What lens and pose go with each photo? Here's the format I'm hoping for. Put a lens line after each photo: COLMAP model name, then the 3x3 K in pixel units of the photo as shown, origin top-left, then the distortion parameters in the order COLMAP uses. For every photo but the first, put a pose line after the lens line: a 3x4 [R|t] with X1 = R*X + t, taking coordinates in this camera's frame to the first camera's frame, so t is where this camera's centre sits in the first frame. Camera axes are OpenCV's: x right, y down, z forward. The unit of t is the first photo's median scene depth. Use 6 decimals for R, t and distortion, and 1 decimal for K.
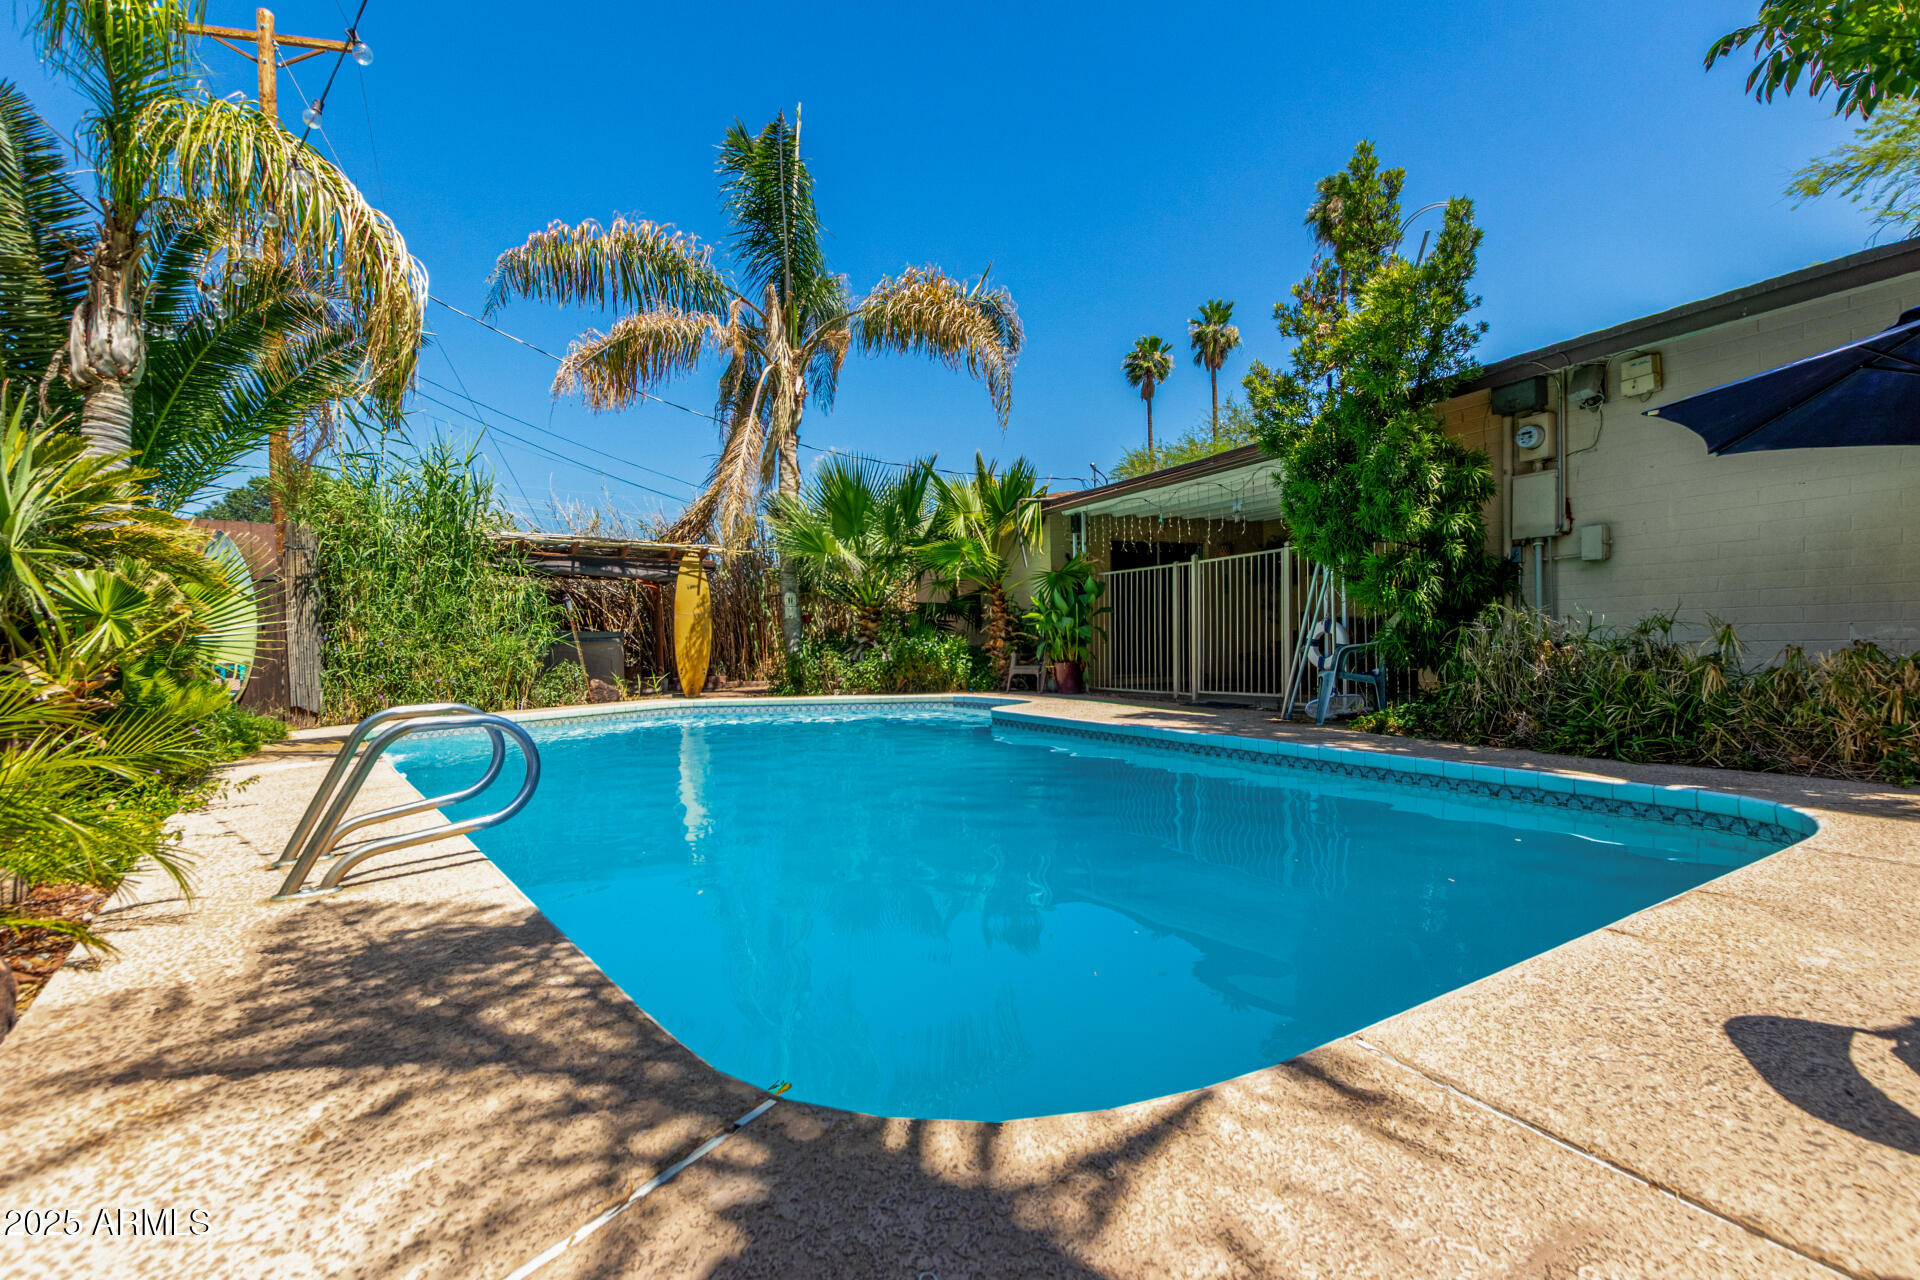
lens RADIAL K [[859.2, 0, 960.0], [0, 859.2, 640.0], [0, 0, 1]] dist [-0.001286, -0.000305]
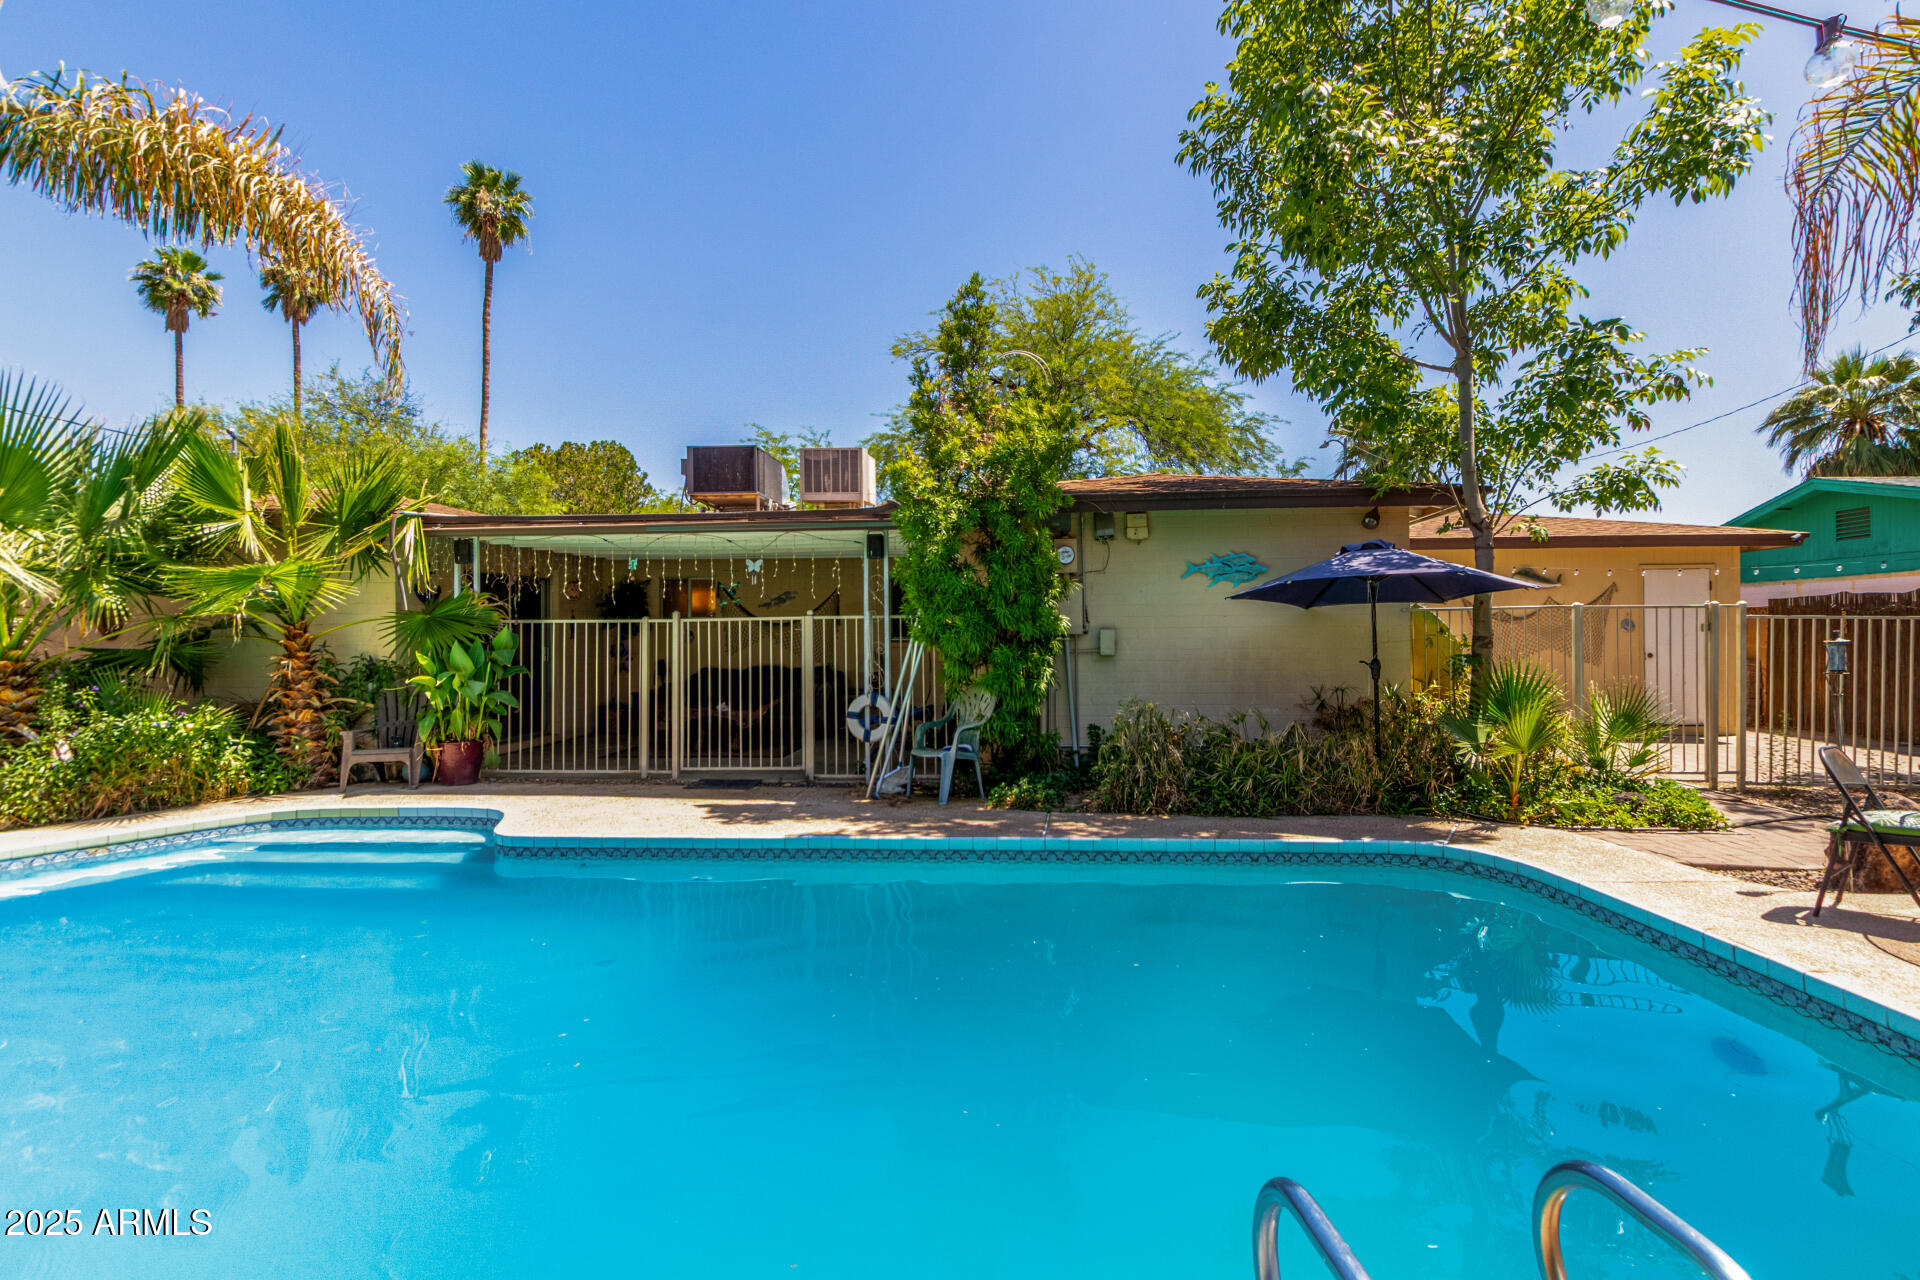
lens RADIAL K [[858.5, 0, 960.0], [0, 858.5, 640.0], [0, 0, 1]] dist [-0.000170, -0.017346]
pose [[0.517181, 0.010738, 0.855809, -0.250407], [-0.003337, 0.999939, -0.010529, -0.048767], [-0.855870, 0.002590, 0.517185, 0.238598]]
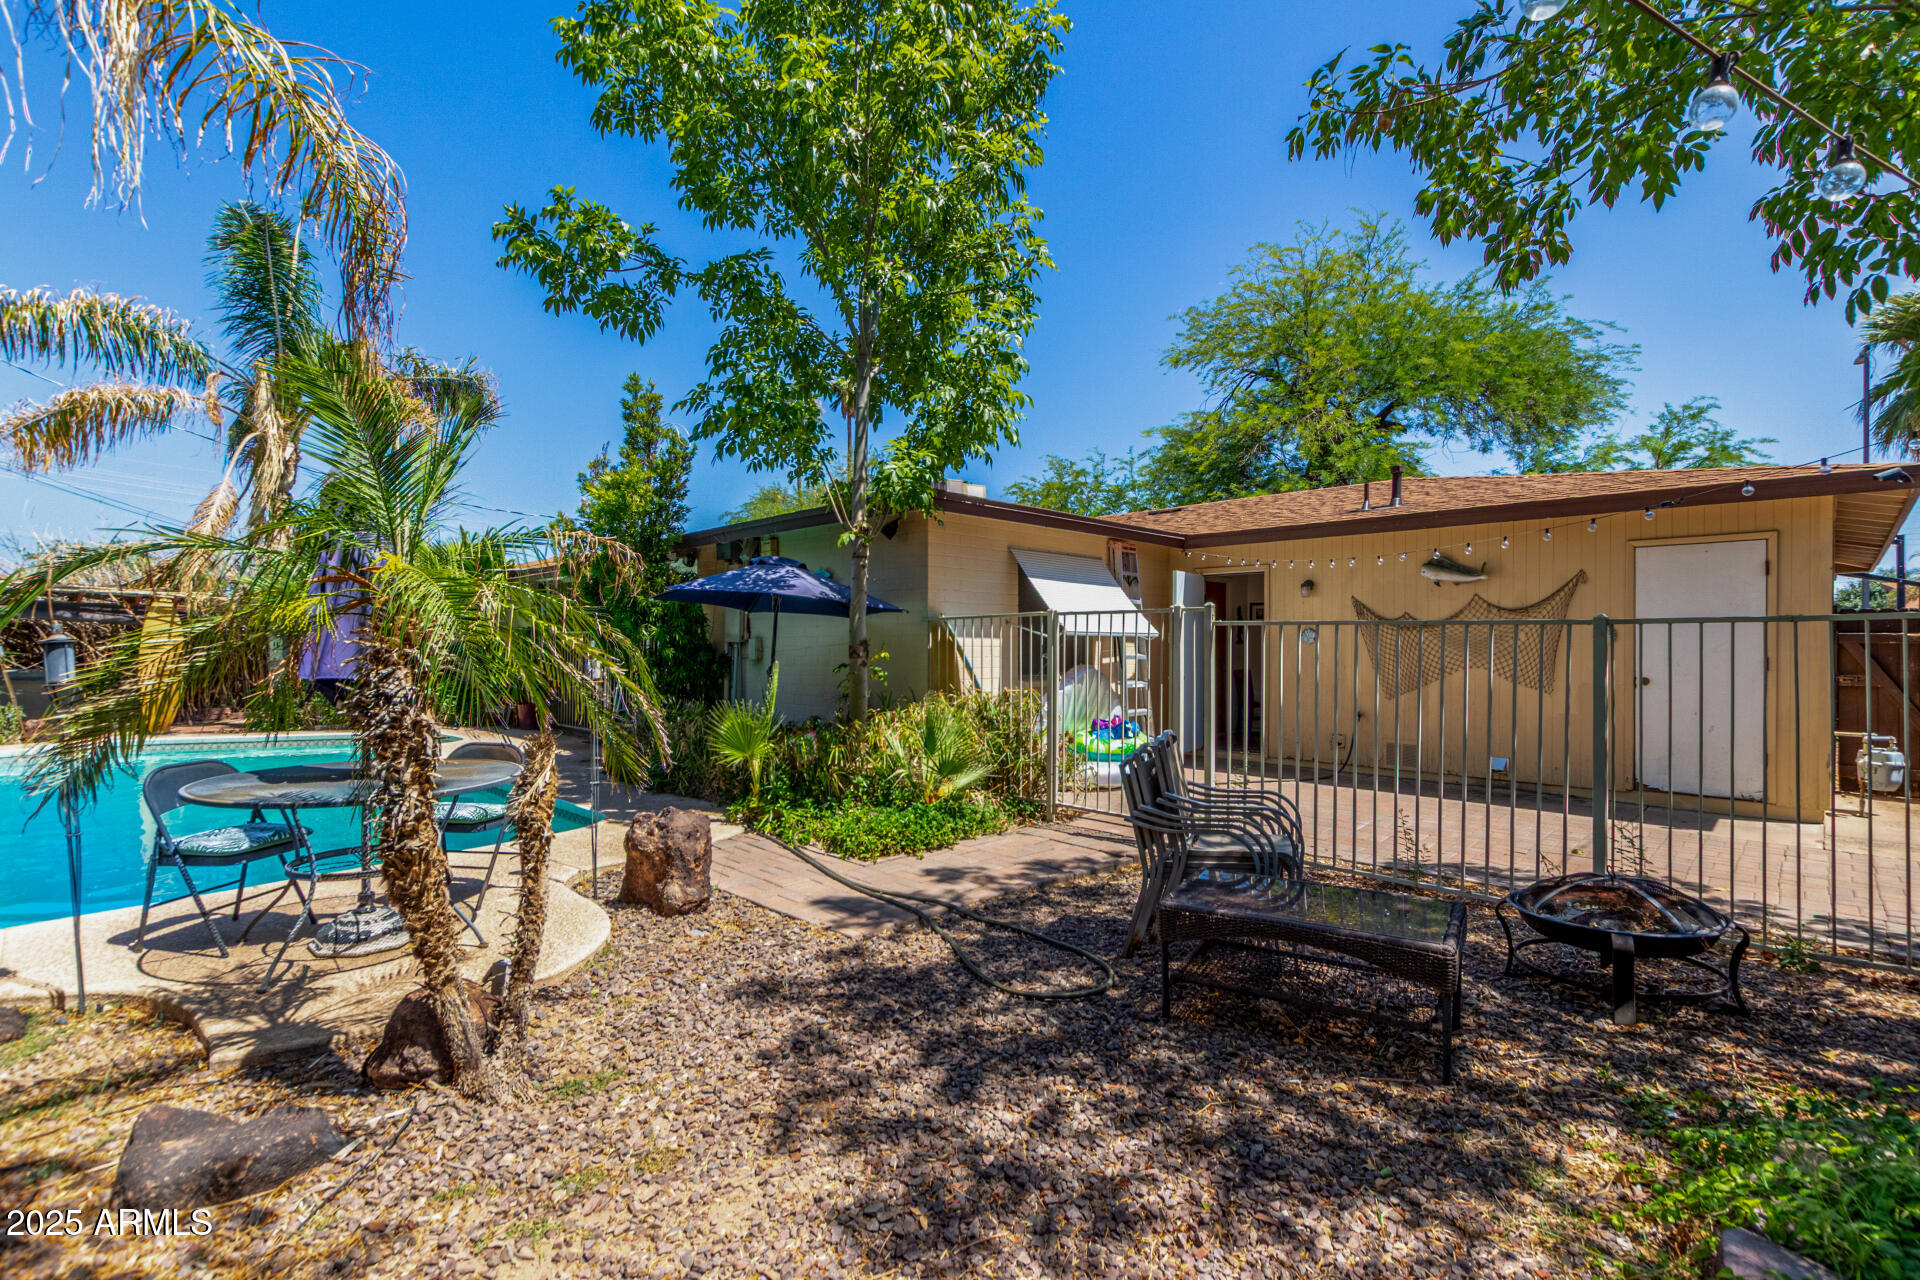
lens RADIAL K [[859.2, 0, 960.0], [0, 859.2, 640.0], [0, 0, 1]] dist [-0.001286, -0.000305]
pose [[0.949621, 0.020305, 0.312742, 0.301649], [-0.018709, 0.999792, -0.008104, -0.060176], [-0.312842, 0.001845, 0.949803, -0.335964]]
